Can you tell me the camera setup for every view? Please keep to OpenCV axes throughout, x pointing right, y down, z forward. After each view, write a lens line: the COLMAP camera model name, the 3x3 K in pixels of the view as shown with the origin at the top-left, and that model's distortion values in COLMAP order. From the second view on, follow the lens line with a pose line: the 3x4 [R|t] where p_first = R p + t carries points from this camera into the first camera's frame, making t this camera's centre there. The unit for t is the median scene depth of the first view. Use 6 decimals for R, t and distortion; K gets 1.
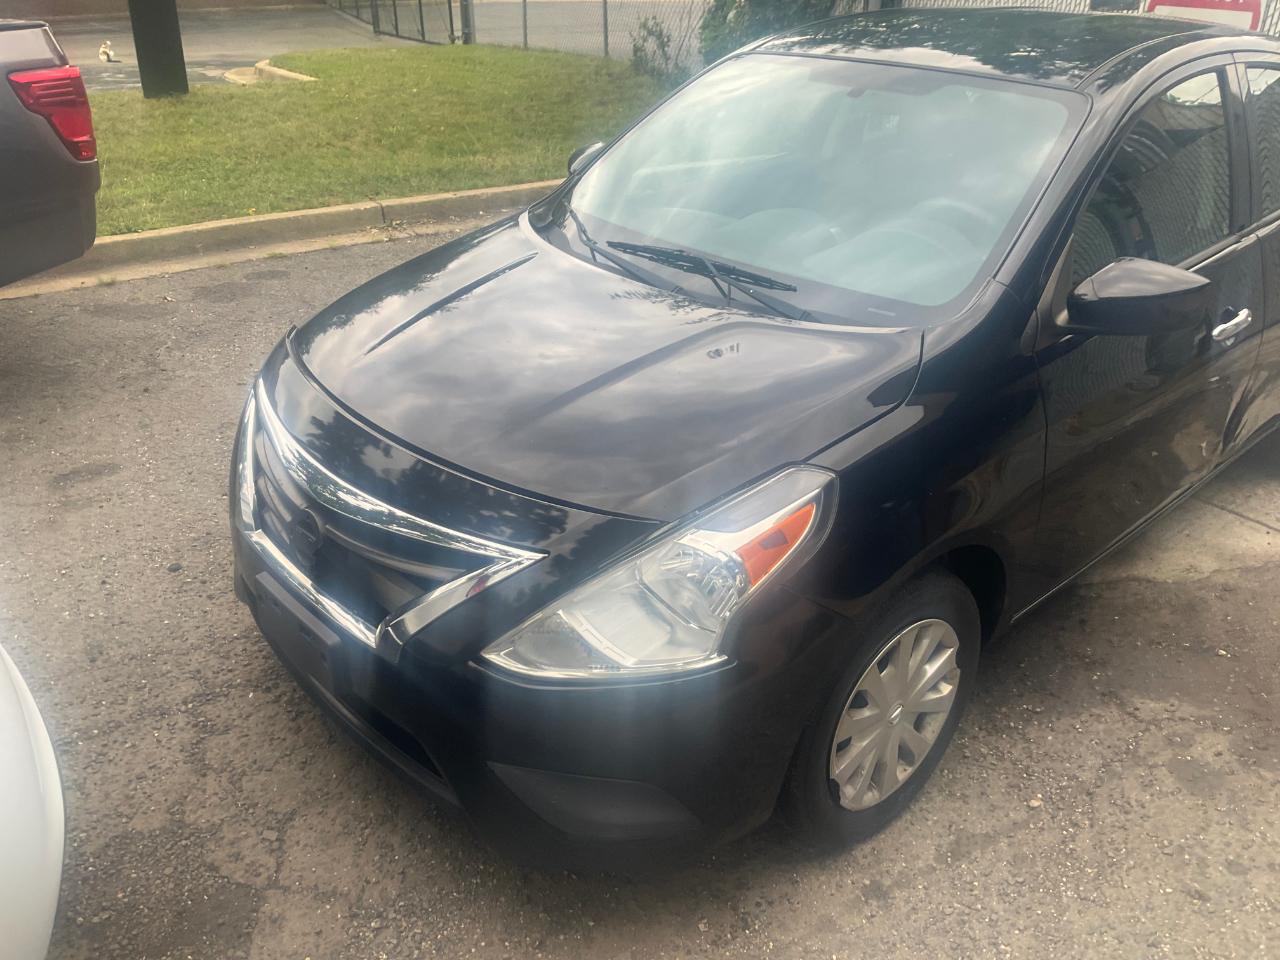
lens RADIAL K [[1057.7, 0, 634.7], [0, 1057.7, 481.5], [0, 0, 1]] dist [0.057814, -0.109707]
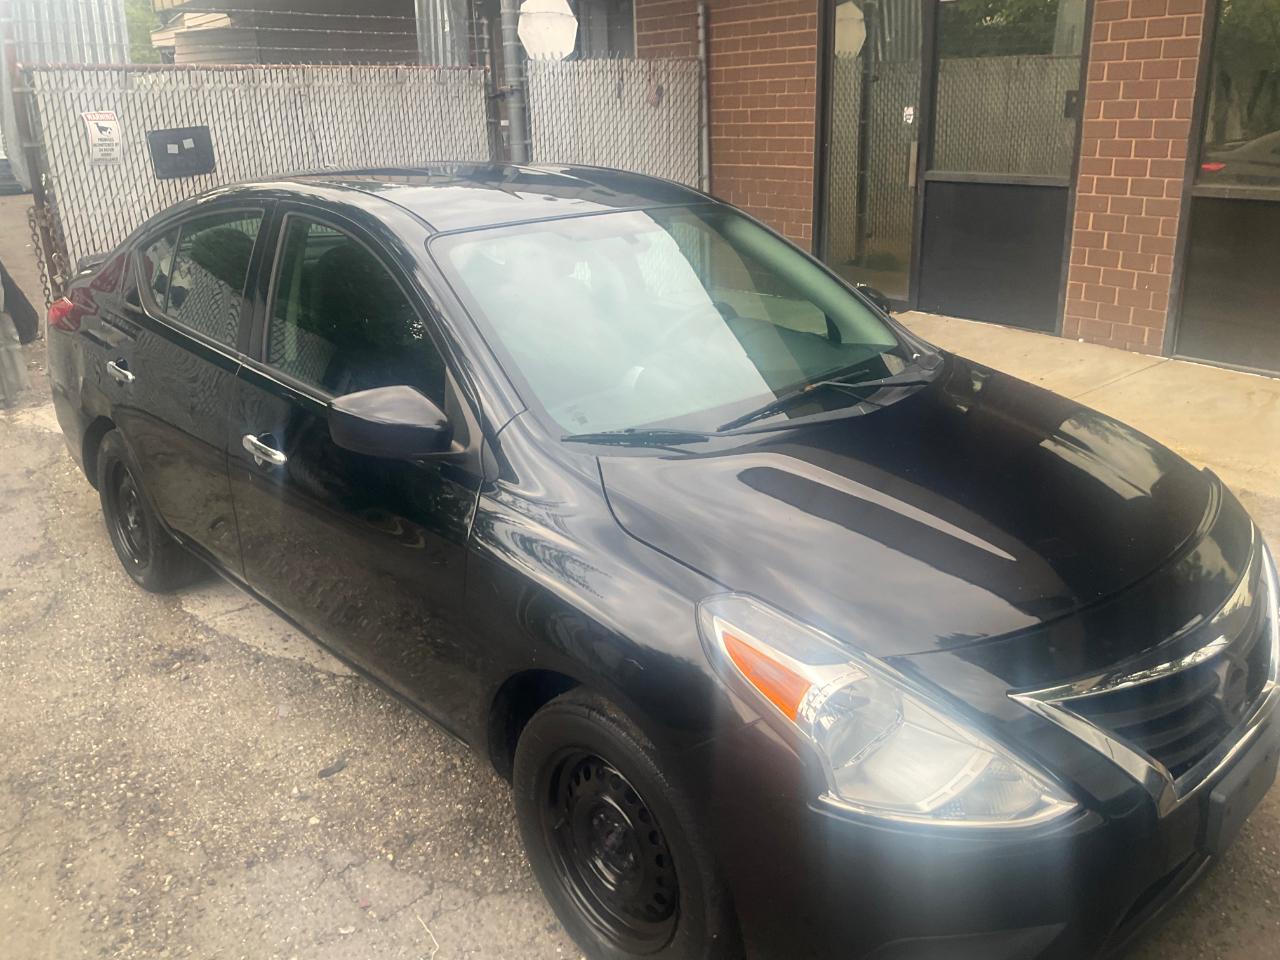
lens RADIAL K [[1057.7, 0, 634.5], [0, 1057.7, 466.8], [0, 0, 1]] dist [0.057814, -0.109707]
pose [[-0.017881, -0.343100, 0.939129, -0.918345], [0.478543, 0.821771, 0.309336, -0.540727], [-0.877882, 0.454945, 0.149494, 1.009401]]
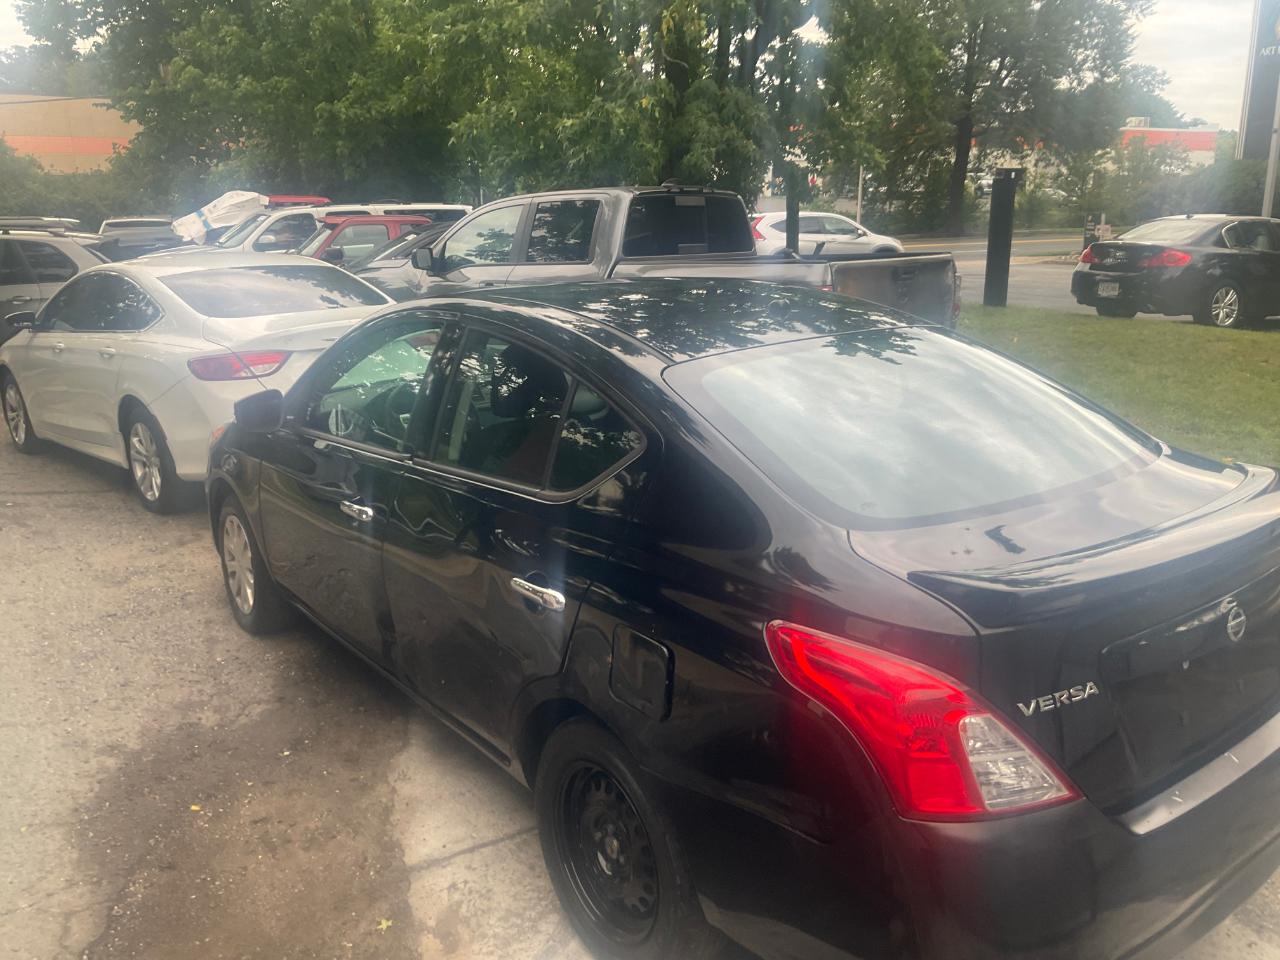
lens RADIAL K [[1057.7, 0, 631.6], [0, 1057.7, 460.6], [0, 0, 1]] dist [0.057814, -0.109707]
pose [[-0.091693, 0.221917, -0.970745, 1.865502], [-0.440659, 0.865162, 0.239404, -0.689225], [0.892980, 0.449719, 0.018461, 1.342533]]
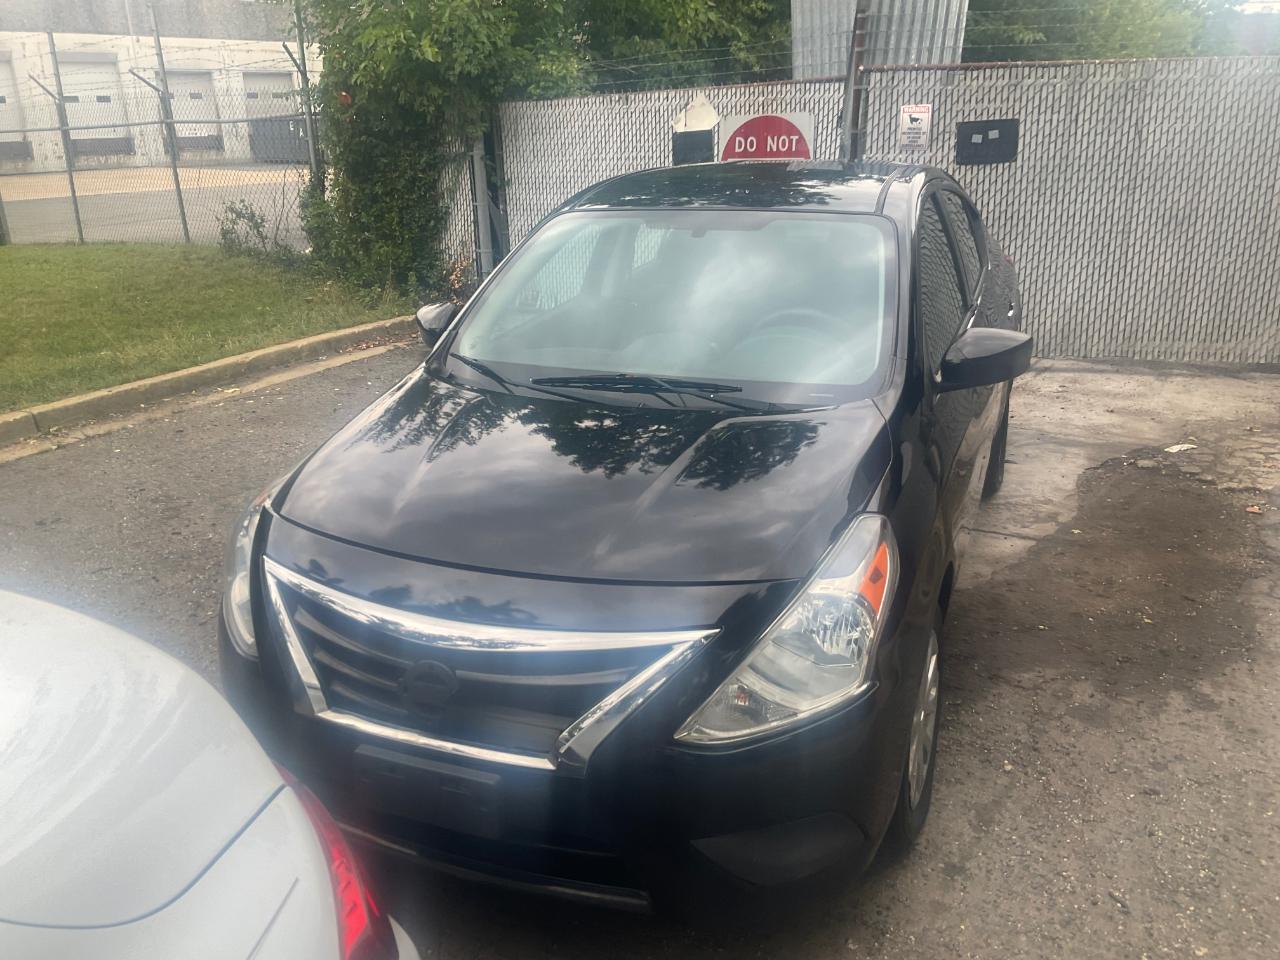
lens RADIAL K [[1057.7, 0, 639.3], [0, 1057.7, 478.7], [0, 0, 1]] dist [0.057814, -0.109707]
pose [[0.900646, -0.174813, 0.397841, -0.400147], [0.230913, 0.968091, -0.097365, 0.003061], [-0.368125, 0.179558, 0.912273, -0.014709]]
